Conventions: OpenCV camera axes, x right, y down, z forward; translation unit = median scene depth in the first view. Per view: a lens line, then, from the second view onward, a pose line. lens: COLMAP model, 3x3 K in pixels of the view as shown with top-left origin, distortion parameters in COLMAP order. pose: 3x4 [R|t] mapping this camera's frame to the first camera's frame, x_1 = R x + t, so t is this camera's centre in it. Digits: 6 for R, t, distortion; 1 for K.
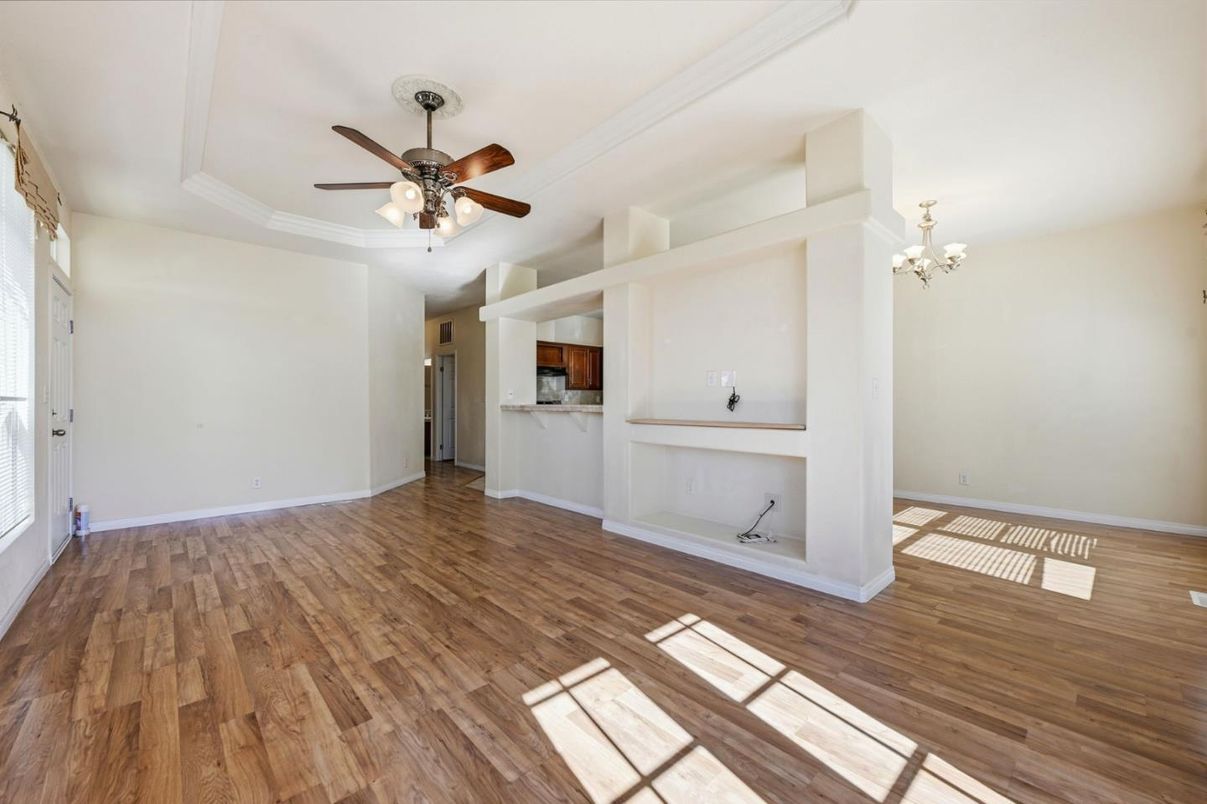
lens RADIAL K [[477.7, 0, 600.4], [0, 477.7, 404.3], [0, 0, 1]] dist [-0.001916, 0.000113]
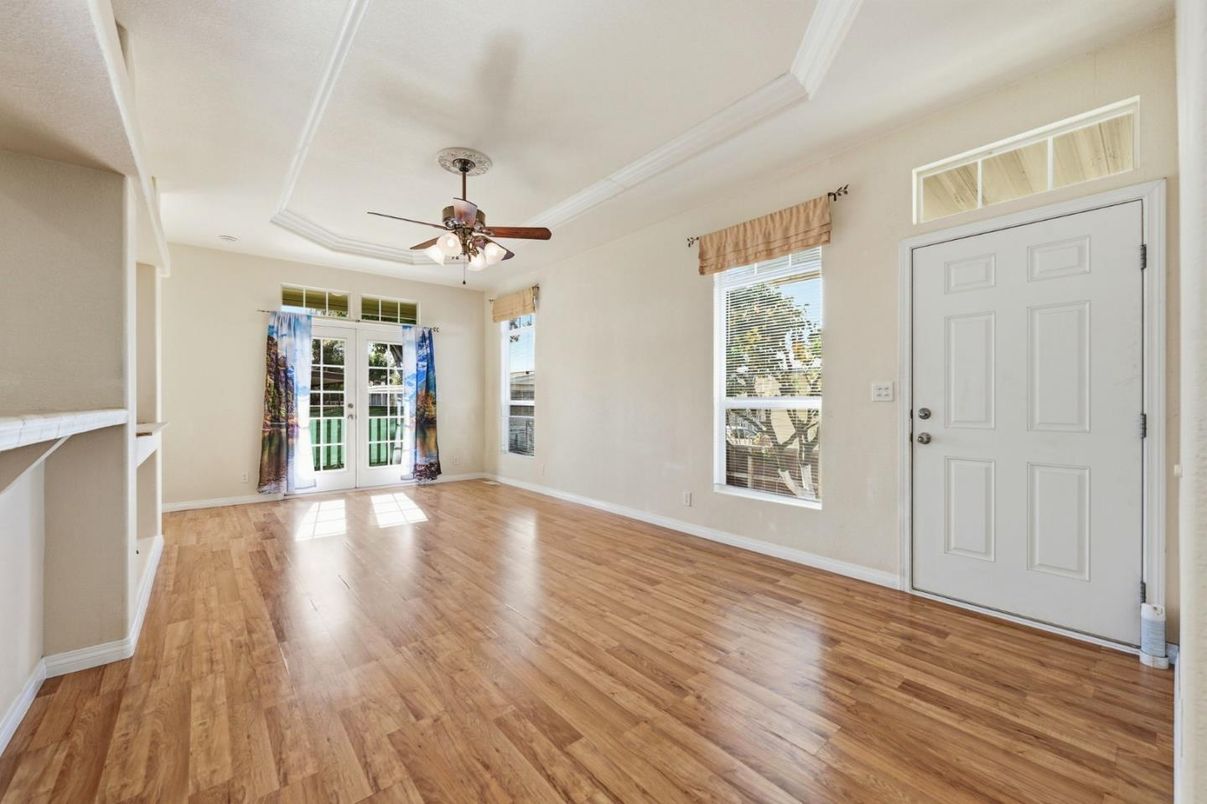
lens RADIAL K [[477.7, 0, 602.6], [0, 477.7, 398.7], [0, 0, 1]] dist [-0.001916, 0.000113]
pose [[-0.999005, 0.001899, 0.044550, -0.730935], [0.001733, 0.999991, -0.003756, -0.007908], [-0.044557, -0.003675, -0.999000, 2.112478]]
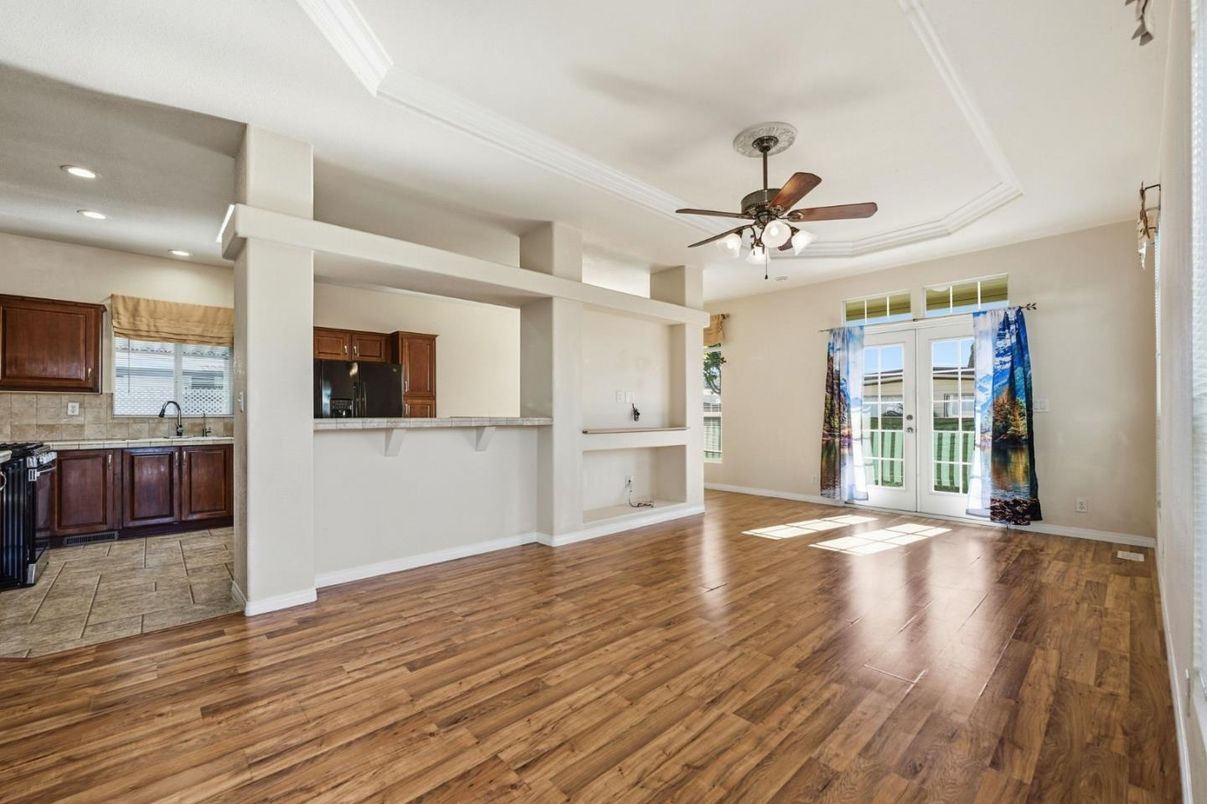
lens RADIAL K [[493.4, 0, 605.2], [0, 493.4, 409.9], [0, 0, 1]] dist [-0.002428, 0.000314]
pose [[-0.006320, 0.010981, 0.999920, -1.411778], [0.006170, 0.999921, -0.010943, -0.002489], [-0.999961, 0.006100, -0.006388, 1.292354]]
